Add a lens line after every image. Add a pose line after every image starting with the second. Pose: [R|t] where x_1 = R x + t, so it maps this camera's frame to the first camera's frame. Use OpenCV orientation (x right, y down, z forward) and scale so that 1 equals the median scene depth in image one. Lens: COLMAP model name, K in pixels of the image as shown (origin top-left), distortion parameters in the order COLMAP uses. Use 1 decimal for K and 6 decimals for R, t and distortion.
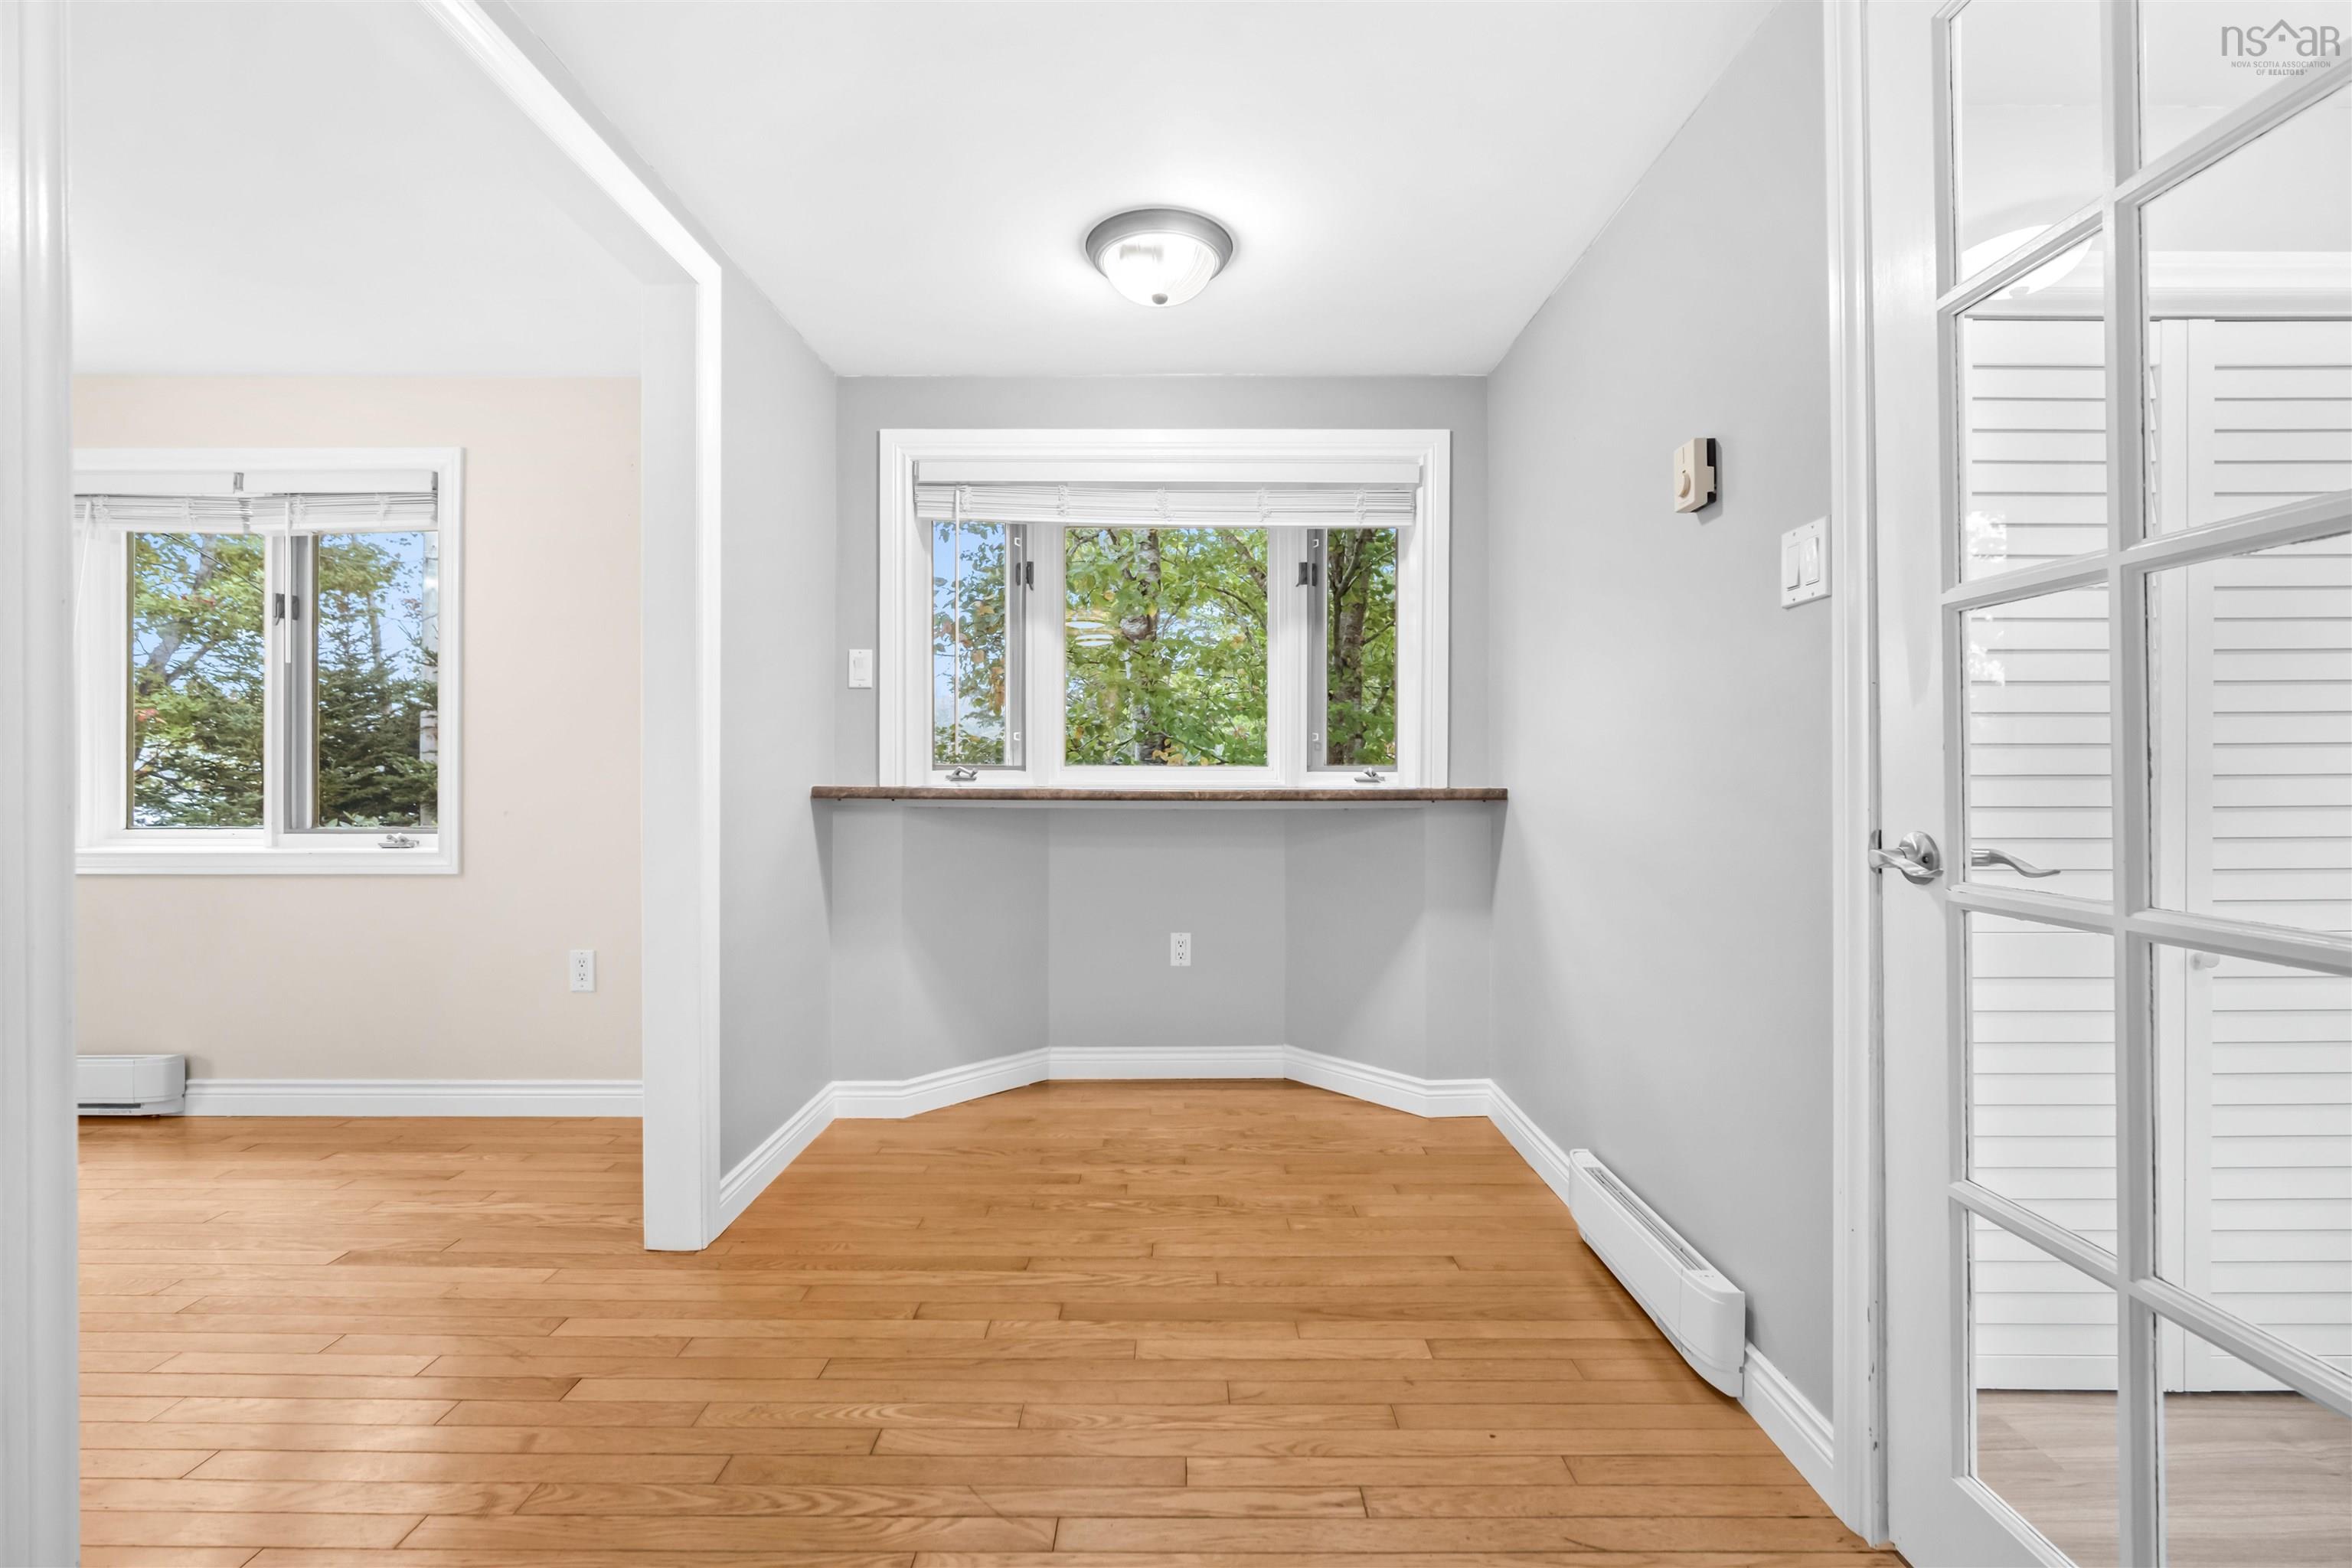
lens RADIAL K [[1023.3, 0, 1179.2], [0, 1023.3, 770.2], [0, 0, 1]] dist [-0.016345, 0.005717]
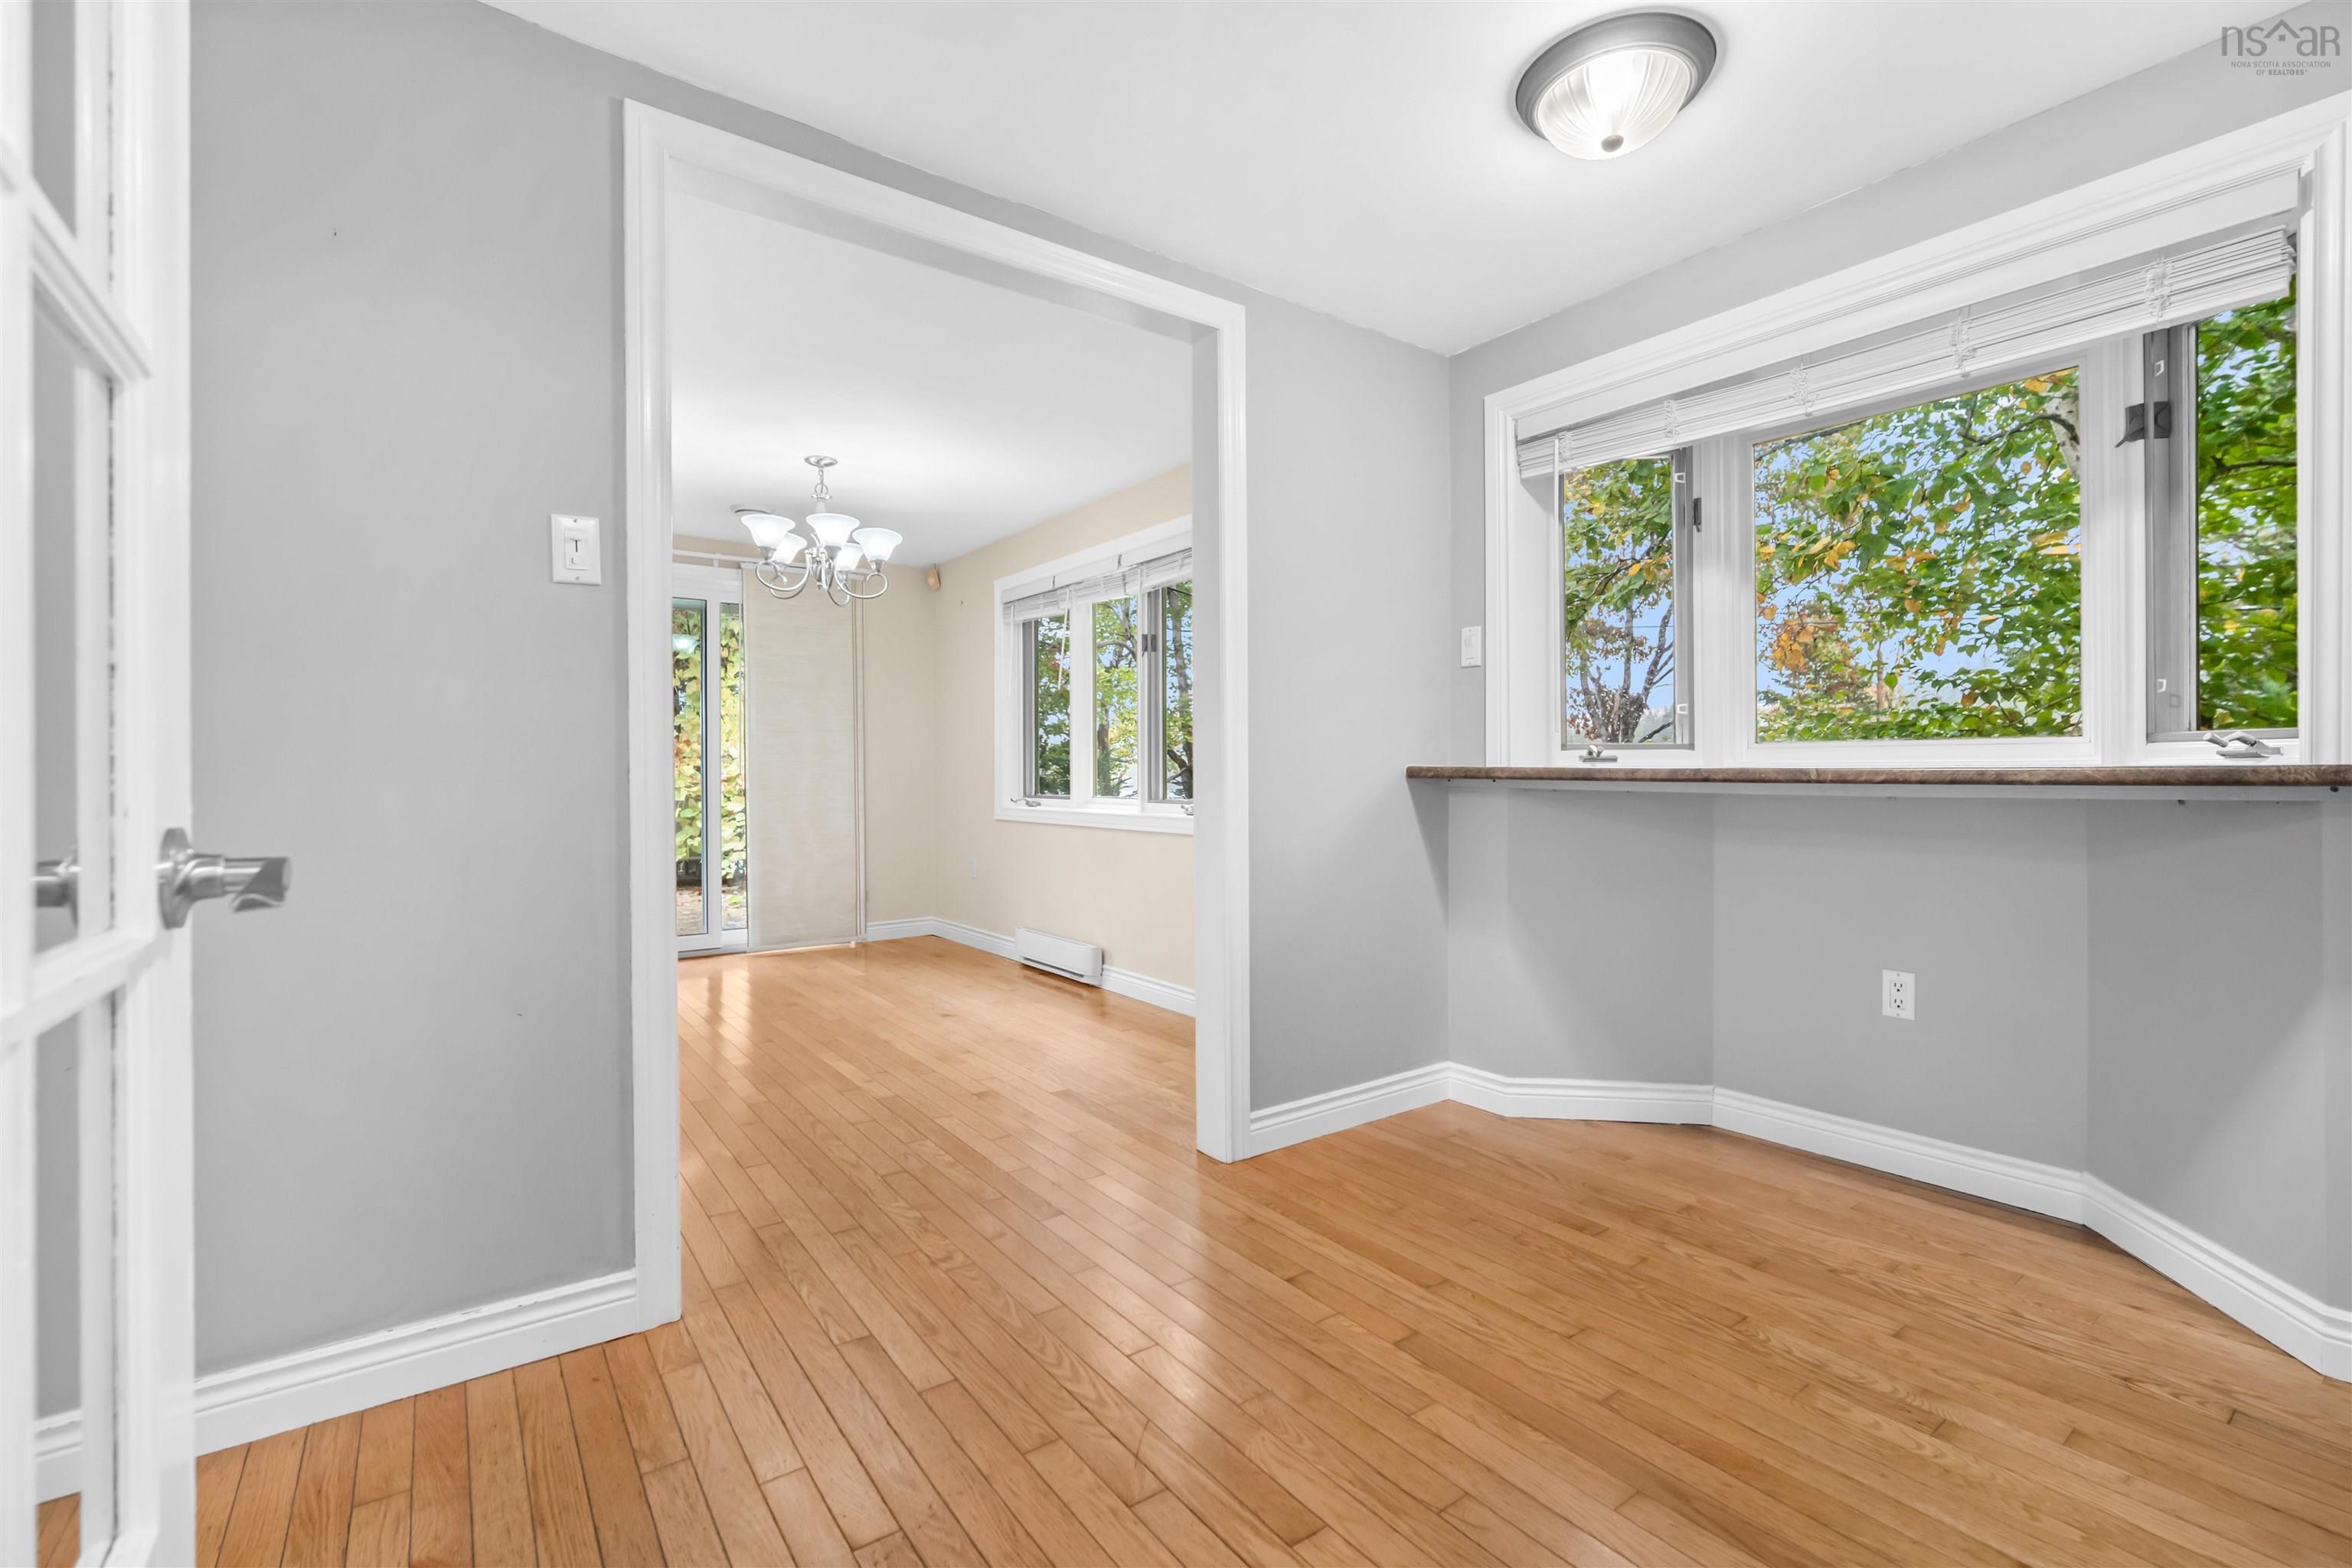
lens RADIAL K [[1023.3, 0, 1183.7], [0, 1023.3, 771.4], [0, 0, 1]] dist [-0.016345, 0.005717]
pose [[0.590886, -0.002058, -0.806752, 0.323712], [0.005653, 0.999983, 0.001590, 0.017294], [0.806735, -0.005500, 0.590888, 0.203441]]
